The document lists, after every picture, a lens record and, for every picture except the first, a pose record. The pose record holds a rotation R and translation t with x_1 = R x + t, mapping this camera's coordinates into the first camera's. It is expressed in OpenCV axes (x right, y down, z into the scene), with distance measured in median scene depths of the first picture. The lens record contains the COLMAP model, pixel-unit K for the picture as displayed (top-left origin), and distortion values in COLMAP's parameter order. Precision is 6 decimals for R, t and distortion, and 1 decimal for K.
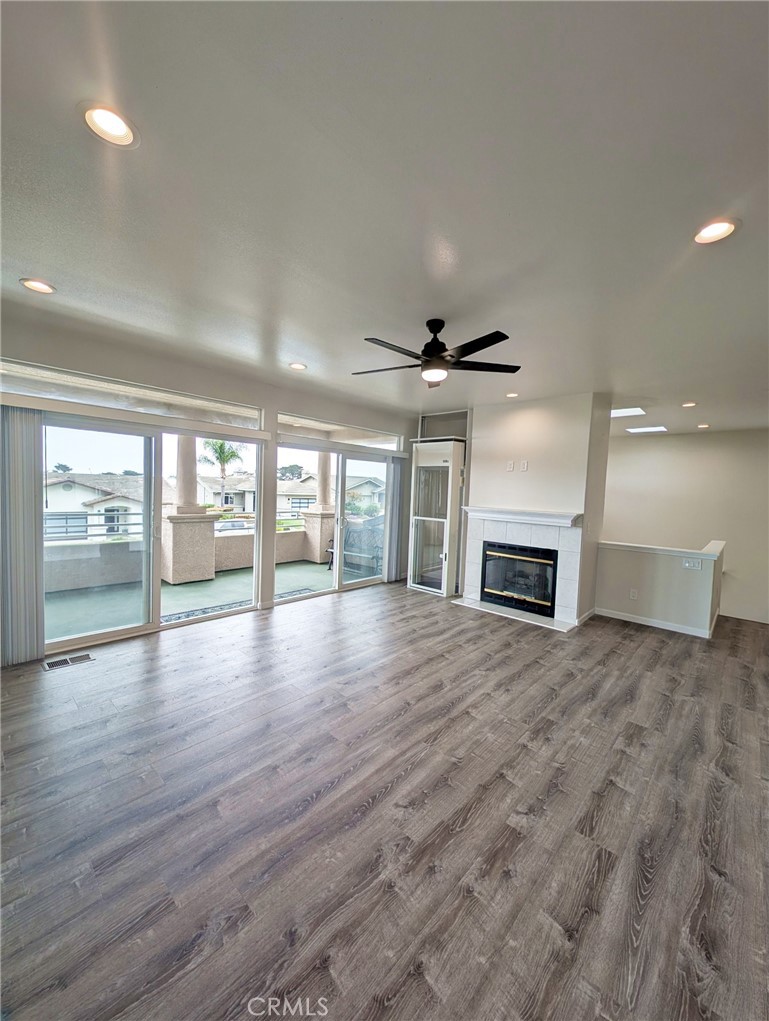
lens RADIAL K [[394.3, 0, 371.1], [0, 394.3, 508.3], [0, 0, 1]] dist [0.006615, -0.001613]
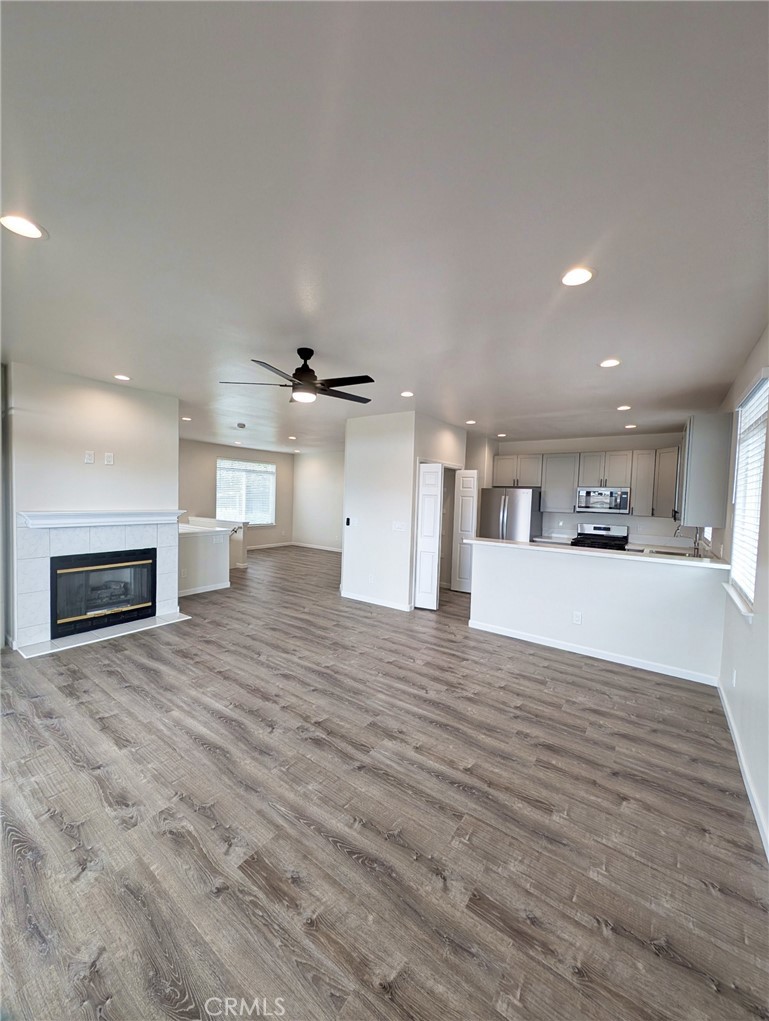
lens RADIAL K [[394.3, 0, 392.7], [0, 394.3, 513.4], [0, 0, 1]] dist [0.006615, -0.001613]
pose [[-0.170246, -0.089353, 0.981342, -0.682508], [0.012959, 0.995591, 0.092899, -0.074179], [-0.985316, 0.028533, -0.168338, 0.648294]]
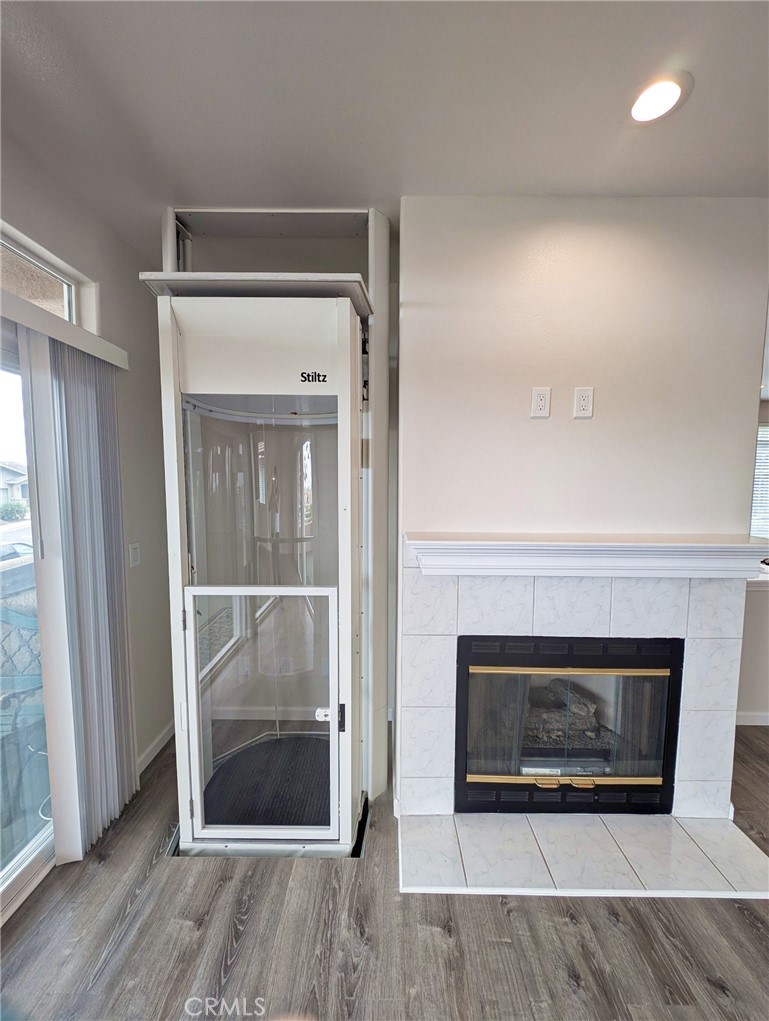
lens RADIAL K [[394.3, 0, 392.6], [0, 394.3, 513.5], [0, 0, 1]] dist [0.006615, -0.001613]
pose [[0.717517, -0.093377, 0.690254, 0.042077], [0.057356, 0.995529, 0.075054, -0.058351], [-0.694176, -0.014262, 0.719664, 1.042801]]
